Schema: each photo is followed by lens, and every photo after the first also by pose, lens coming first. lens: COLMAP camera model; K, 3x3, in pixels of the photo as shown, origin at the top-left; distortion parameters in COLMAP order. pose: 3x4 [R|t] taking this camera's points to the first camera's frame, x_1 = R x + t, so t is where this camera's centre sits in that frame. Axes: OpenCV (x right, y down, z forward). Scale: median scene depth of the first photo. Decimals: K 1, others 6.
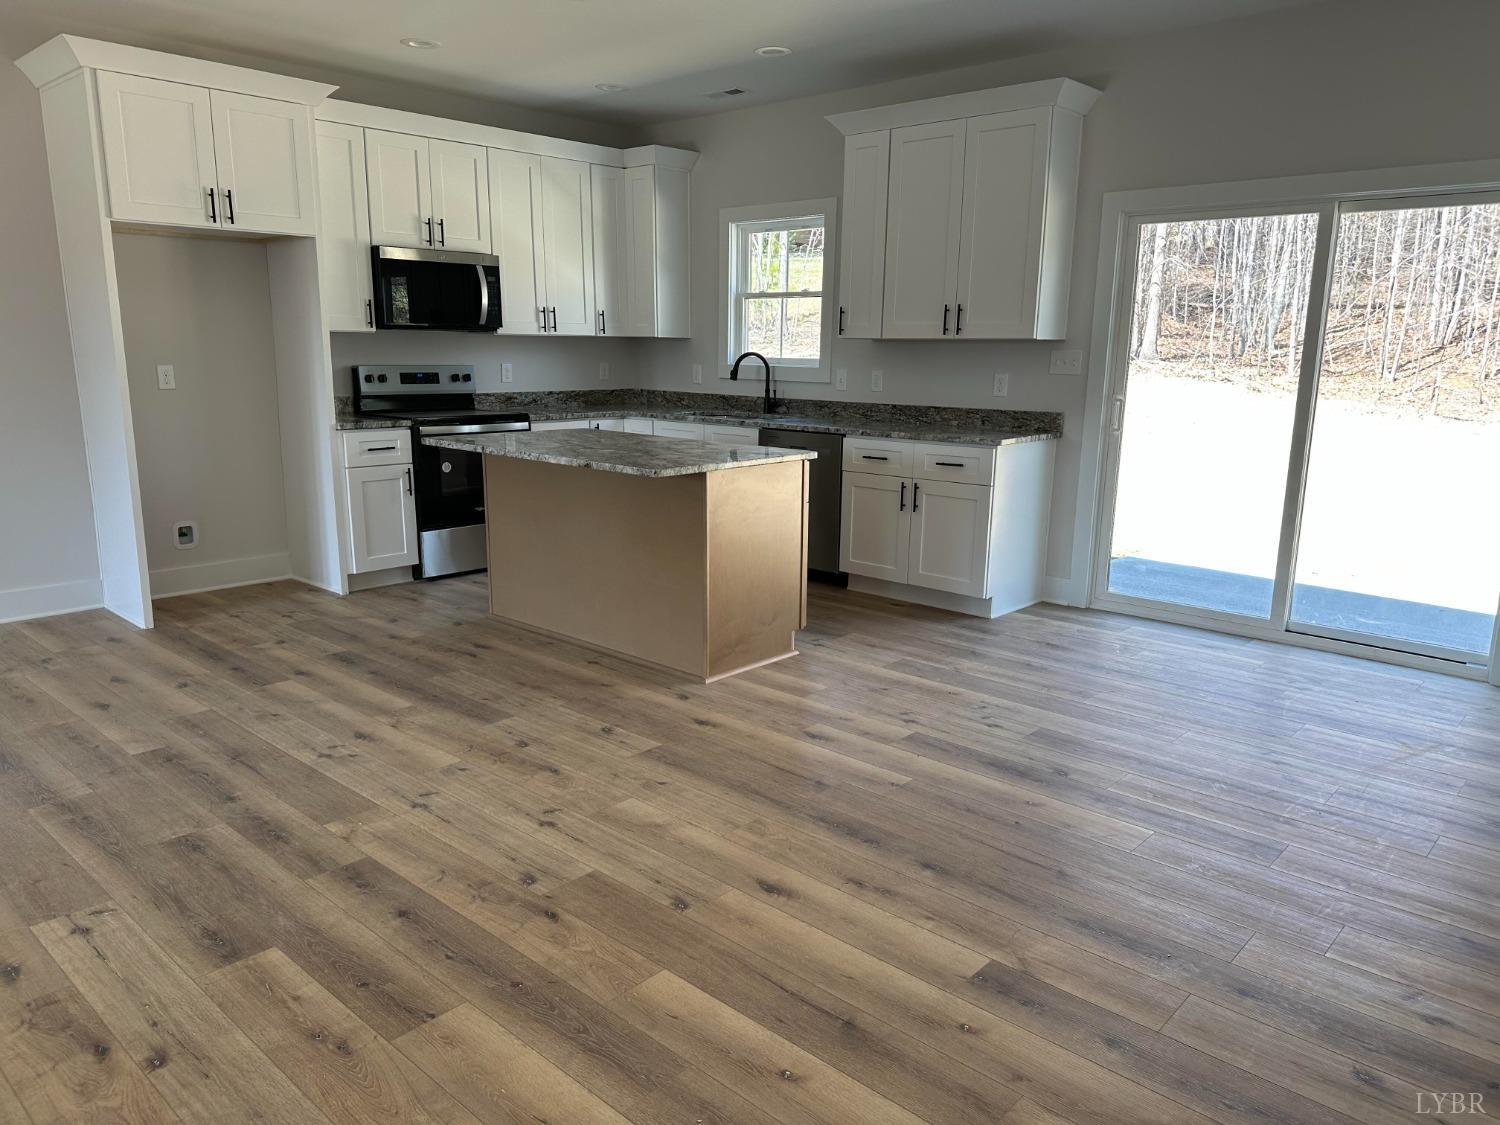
lens RADIAL K [[1044.2, 0, 757.4], [0, 1044.2, 587.1], [0, 0, 1]] dist [0.059612, -0.077735]
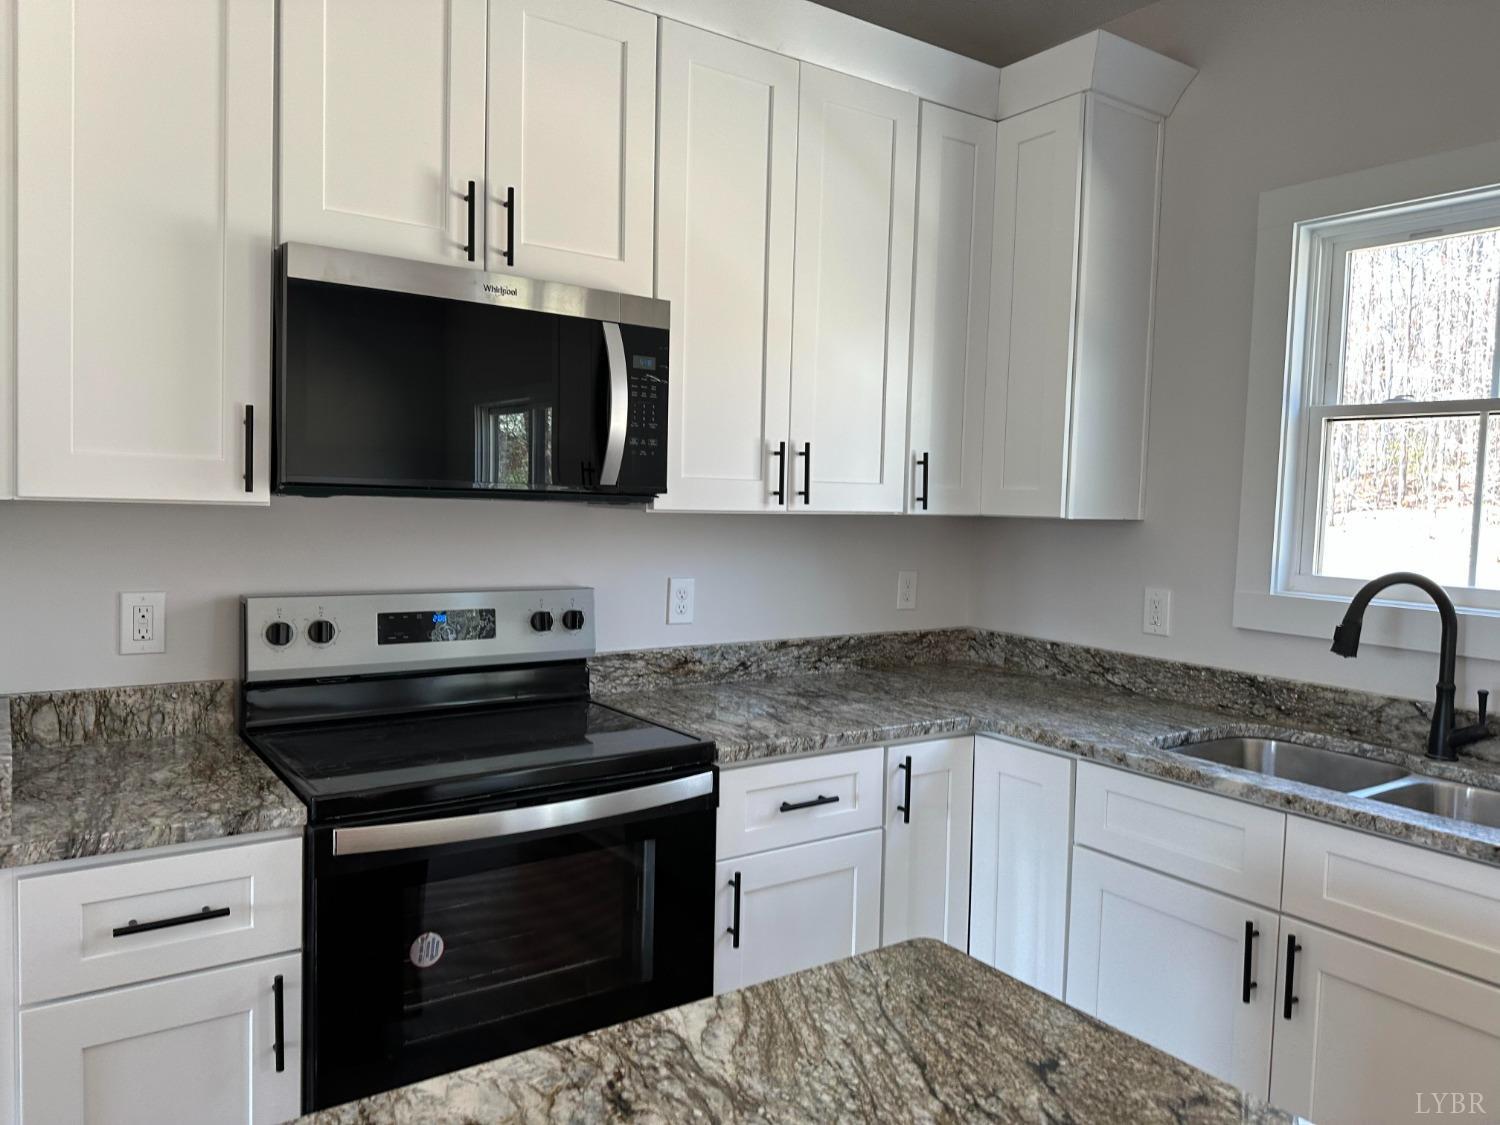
lens RADIAL K [[1054.8, 0, 744.7], [0, 1054.8, 555.2], [0, 0, 1]] dist [0.066822, -0.071196]
pose [[0.975030, 0.027872, -0.220316, -0.160023], [-0.065903, 0.983716, -0.167210, -0.196812], [0.212068, 0.177555, 0.960990, 0.777839]]
